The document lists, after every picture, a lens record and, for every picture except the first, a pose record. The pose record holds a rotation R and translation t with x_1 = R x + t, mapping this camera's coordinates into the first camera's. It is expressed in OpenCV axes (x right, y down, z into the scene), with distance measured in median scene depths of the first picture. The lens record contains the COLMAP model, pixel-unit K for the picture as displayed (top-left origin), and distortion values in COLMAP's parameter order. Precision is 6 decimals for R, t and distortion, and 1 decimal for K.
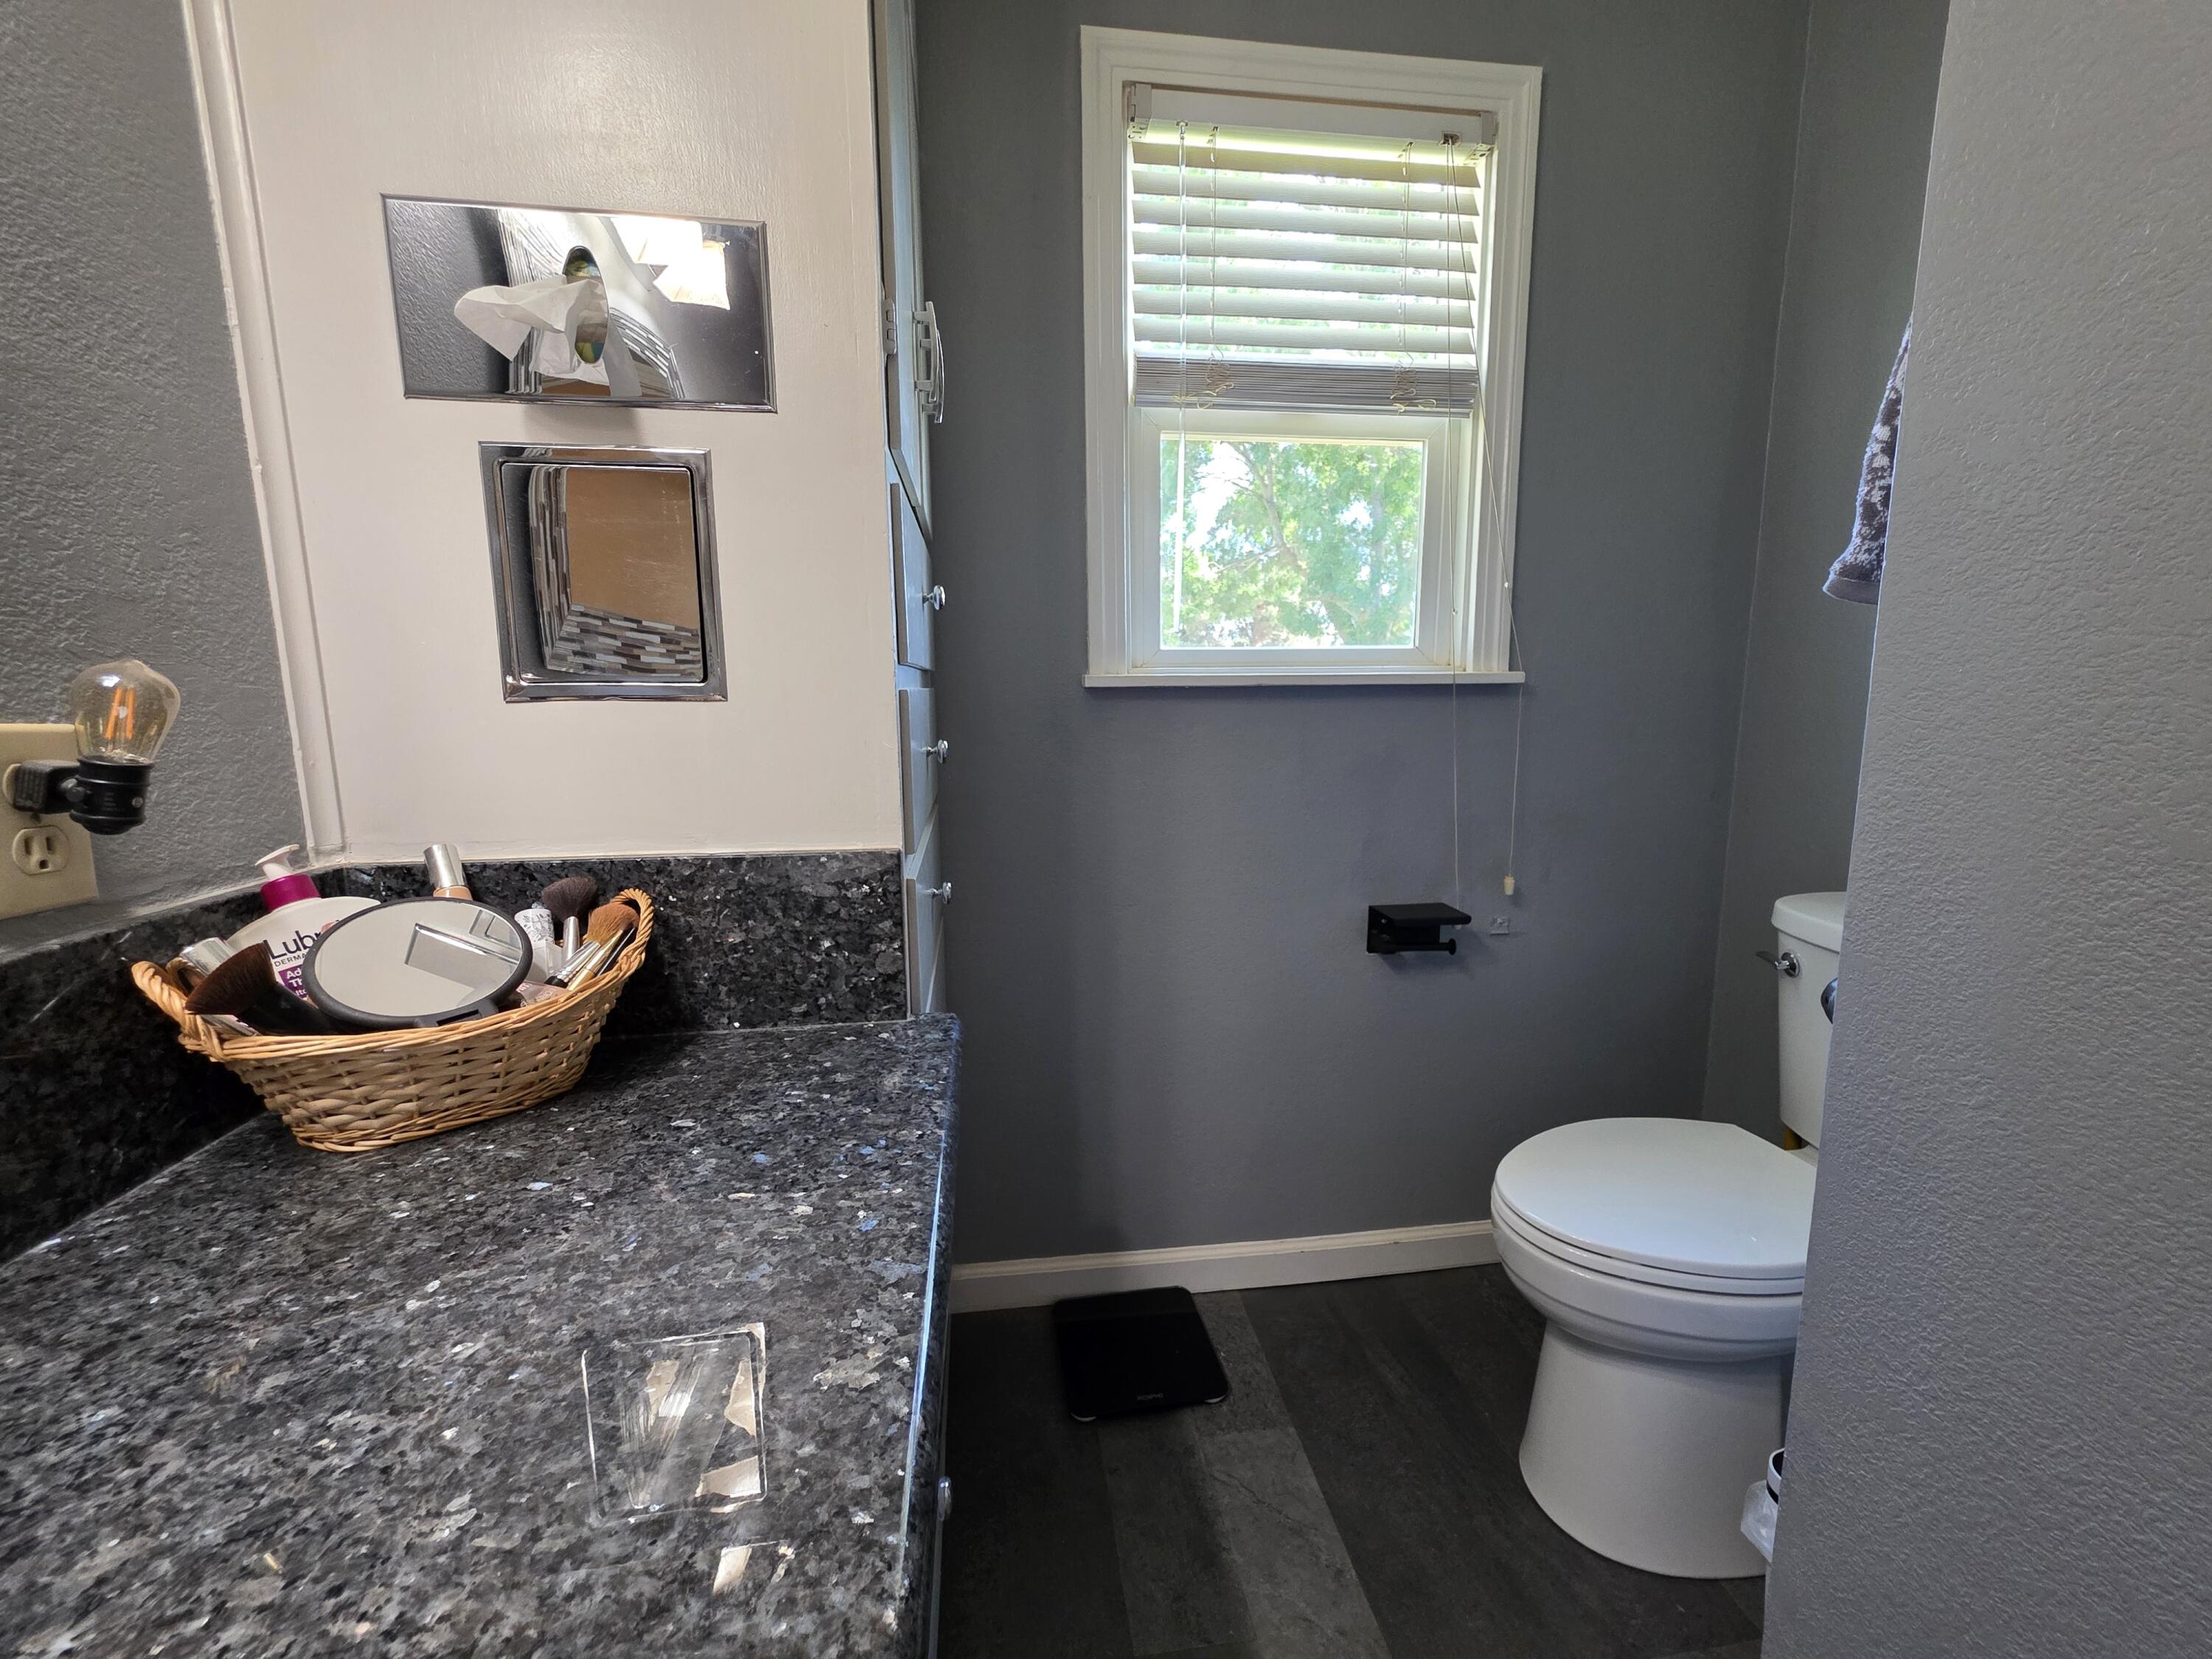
lens RADIAL K [[875.2, 0, 1110.8], [0, 875.2, 818.5], [0, 0, 1]] dist [0.000618, 0.000494]
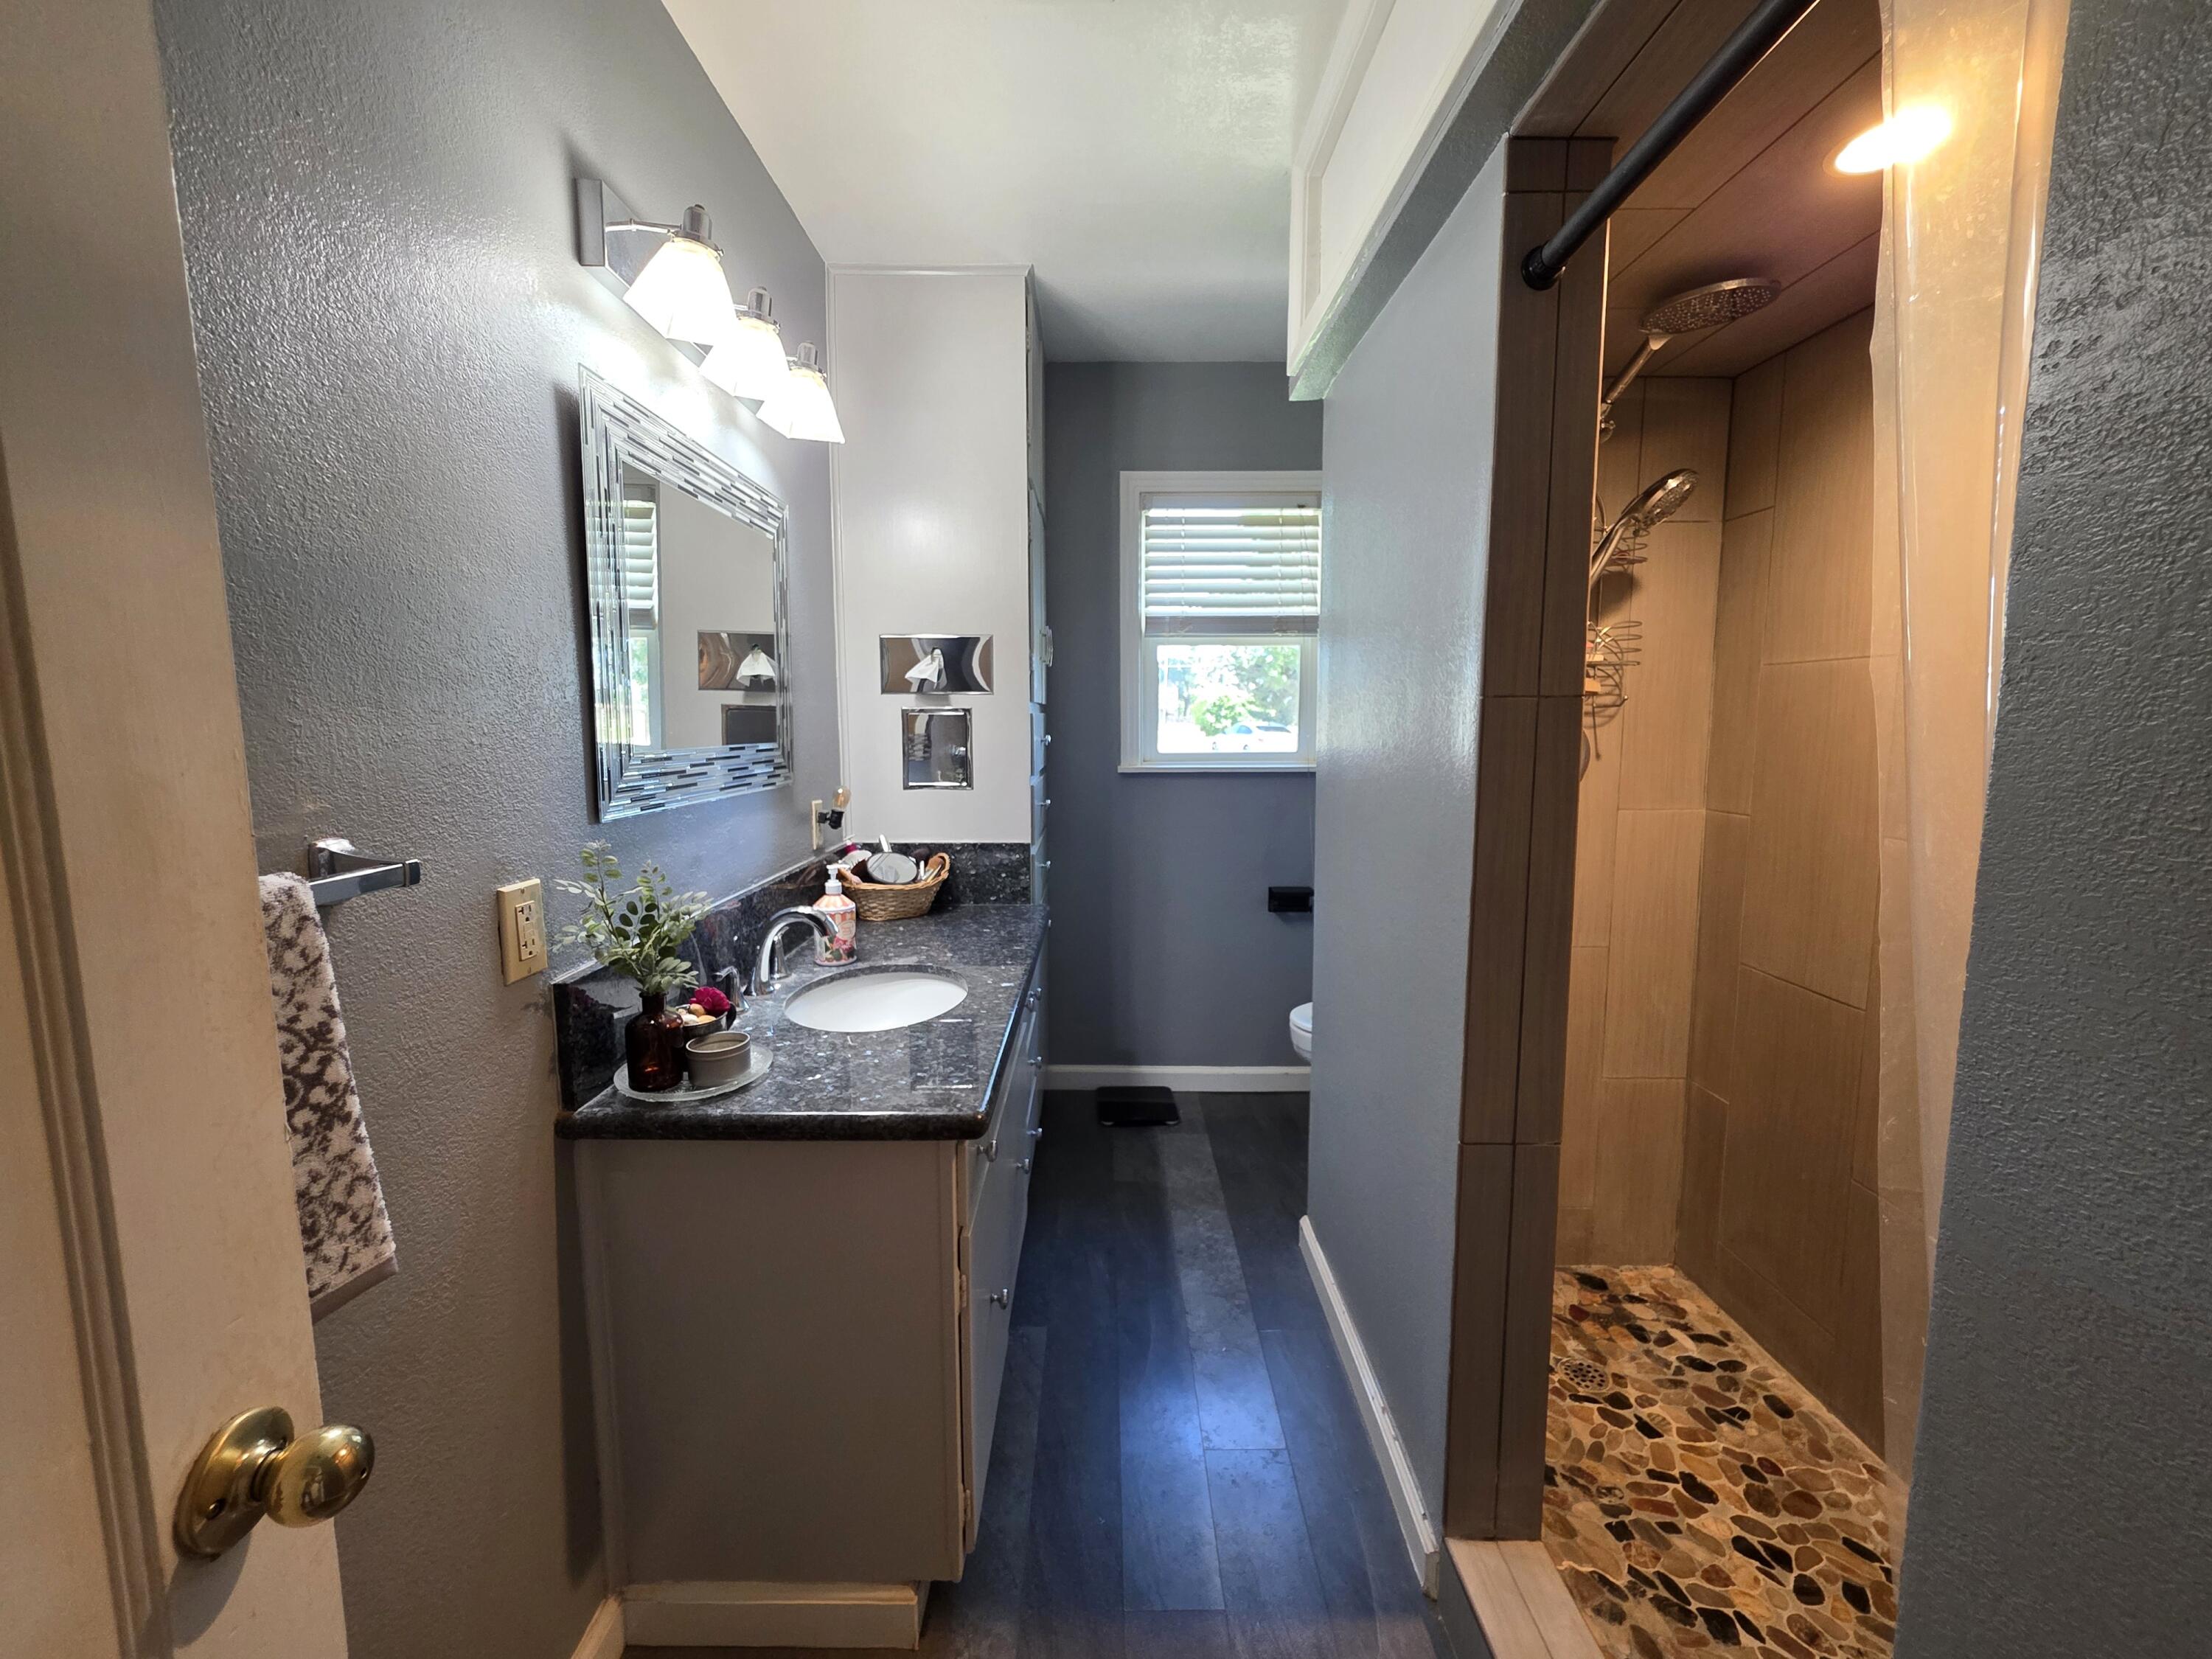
lens RADIAL K [[875.2, 0, 1110.8], [0, 875.2, 818.5], [0, 0, 1]] dist [0.000618, 0.000494]
pose [[0.991206, 0.018297, -0.131056, 0.321090], [-0.023231, 0.999074, -0.036219, 0.046645], [0.130272, 0.038945, 0.990713, -1.471230]]
